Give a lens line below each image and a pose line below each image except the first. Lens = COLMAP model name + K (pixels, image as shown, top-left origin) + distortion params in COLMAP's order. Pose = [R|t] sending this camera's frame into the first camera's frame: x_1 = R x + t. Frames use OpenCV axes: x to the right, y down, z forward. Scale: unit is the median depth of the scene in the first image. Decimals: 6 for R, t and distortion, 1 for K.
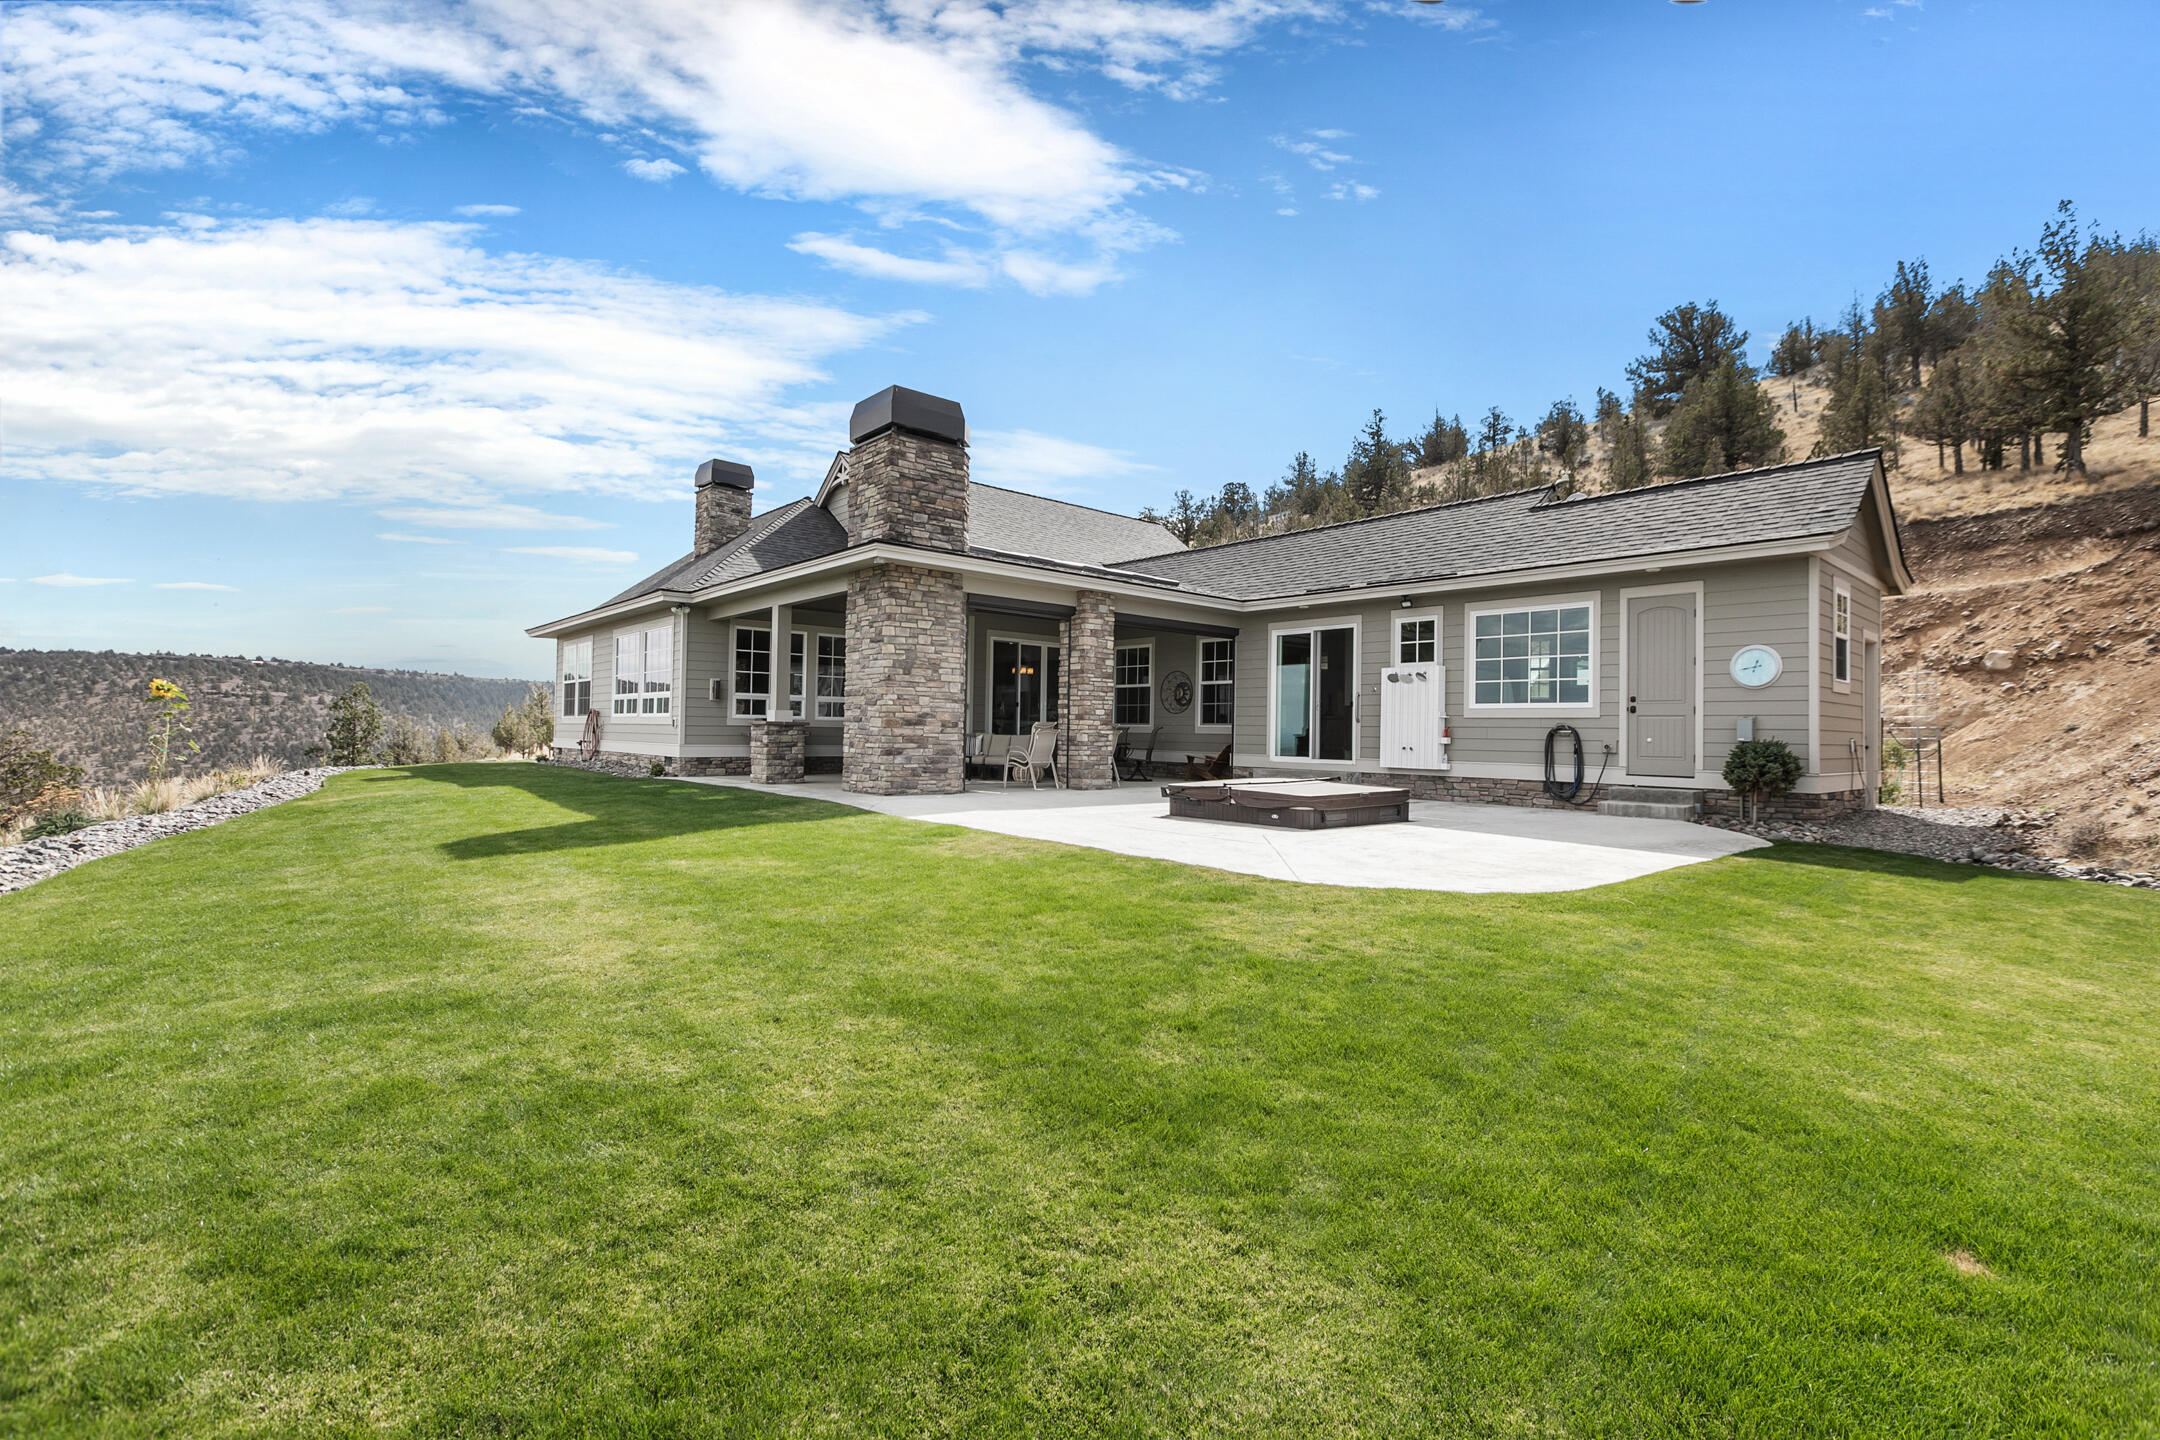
lens RADIAL K [[968.4, 0, 1073.7], [0, 968.4, 722.9], [0, 0, 1]] dist [0.001758, 0.000340]
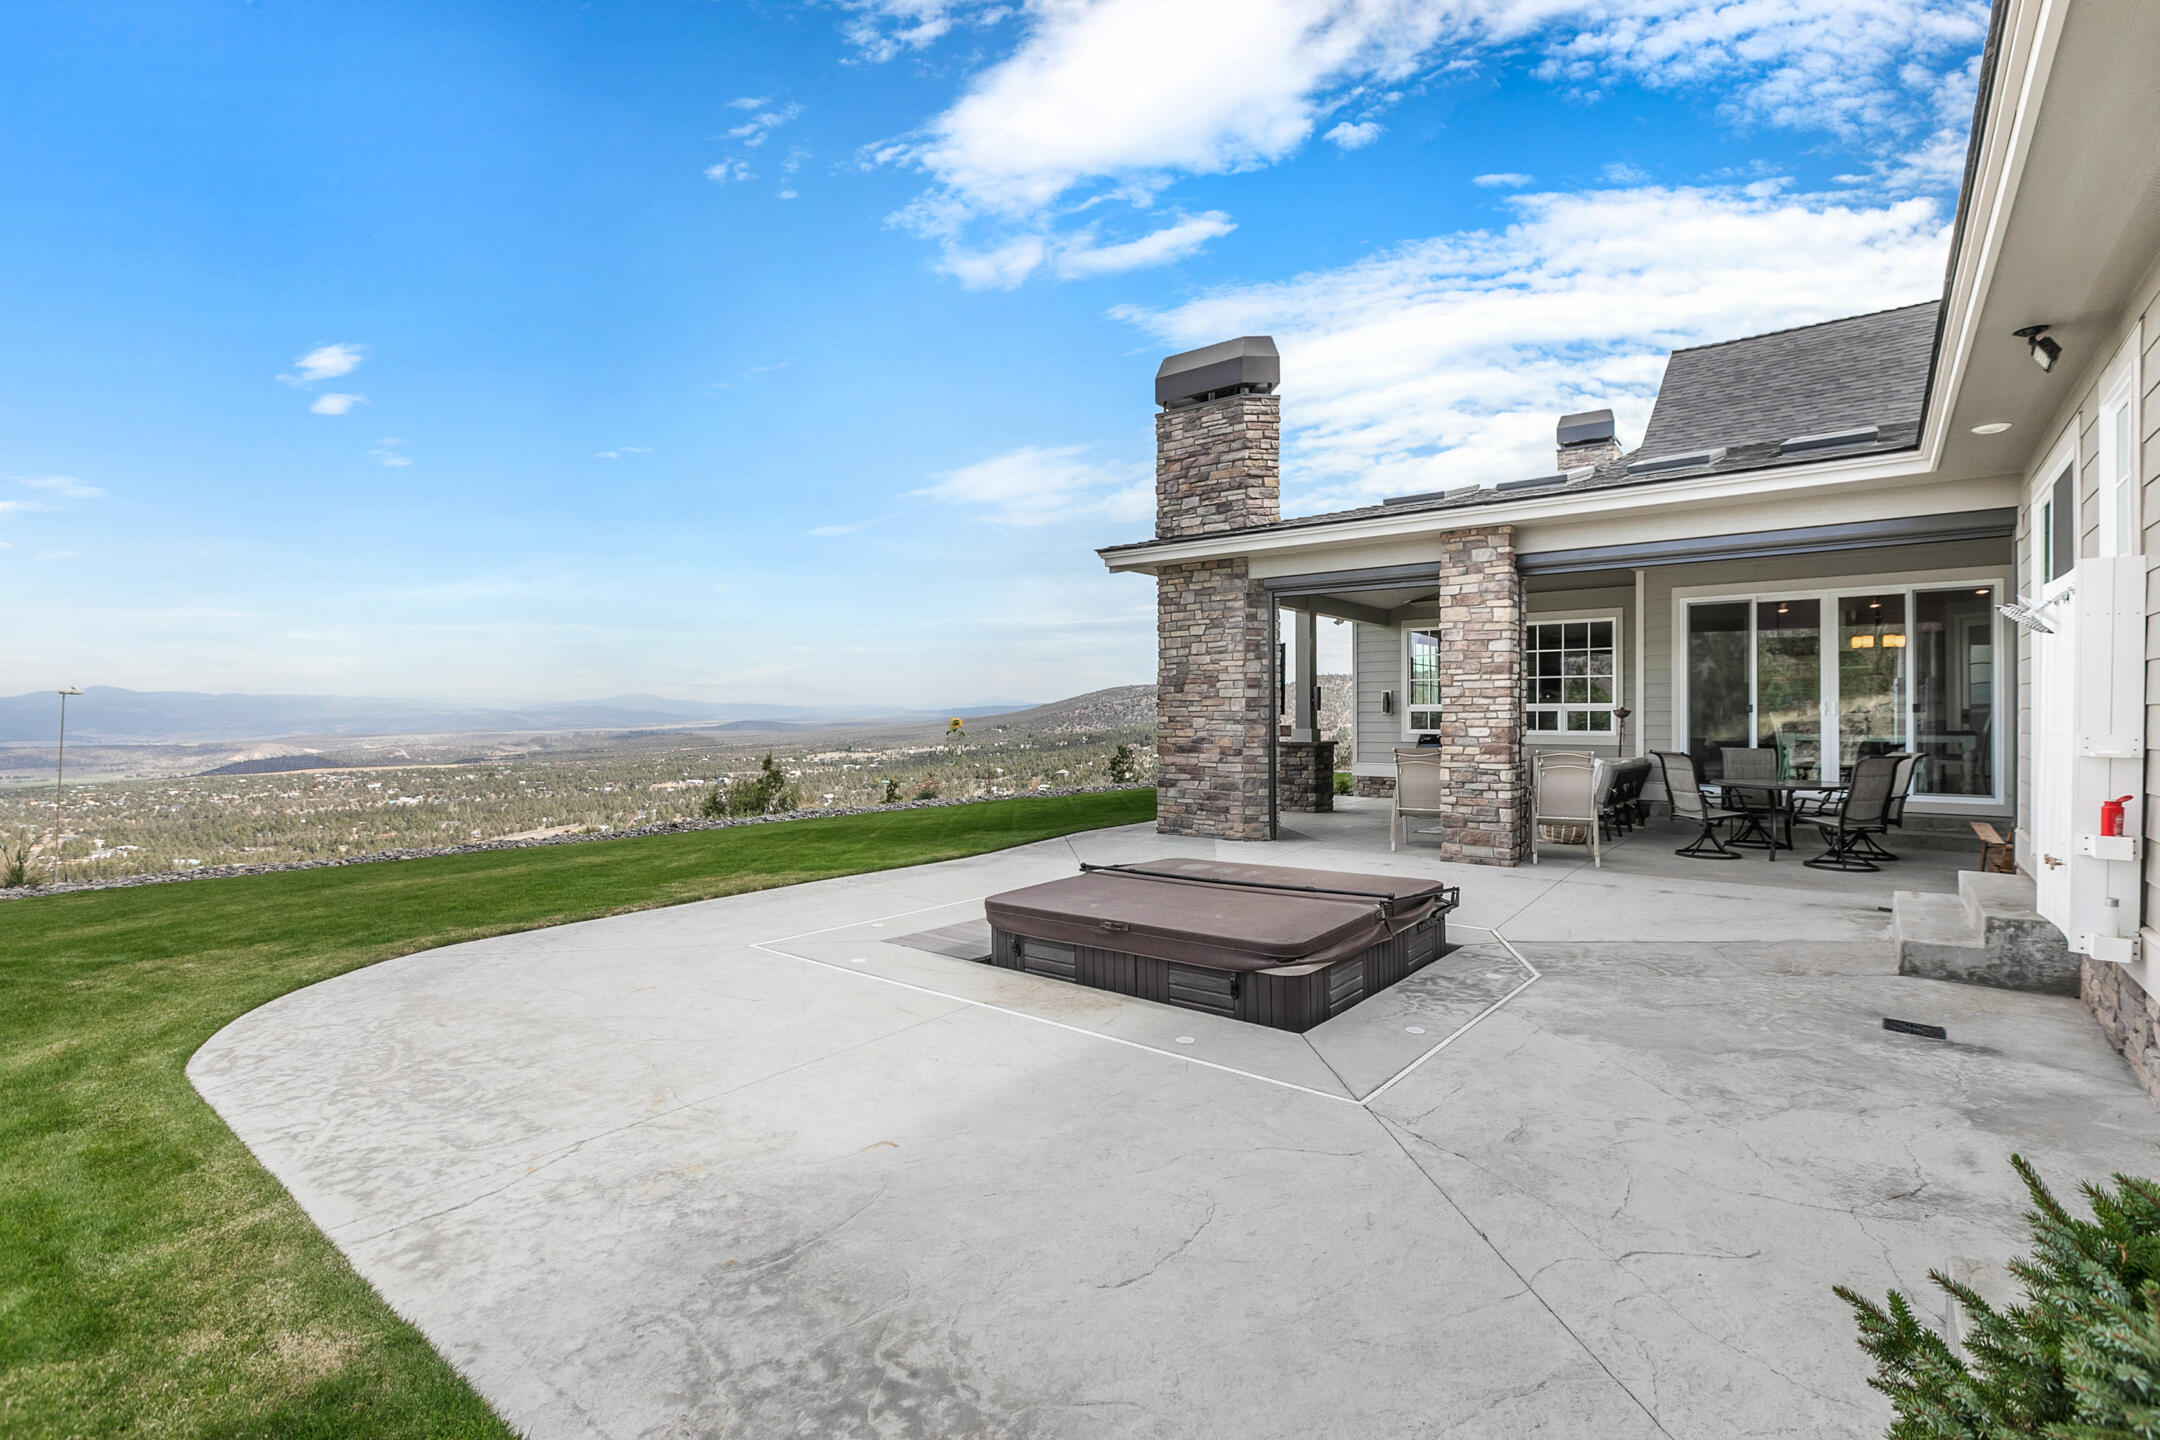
lens RADIAL K [[968.4, 0, 1079.4], [0, 968.4, 715.3], [0, 0, 1]] dist [0.001758, 0.000340]
pose [[0.196624, -0.016607, -0.980338, 0.626068], [0.015930, 0.999779, -0.013742, -0.019300], [0.980350, -0.012914, 0.196845, 0.731320]]
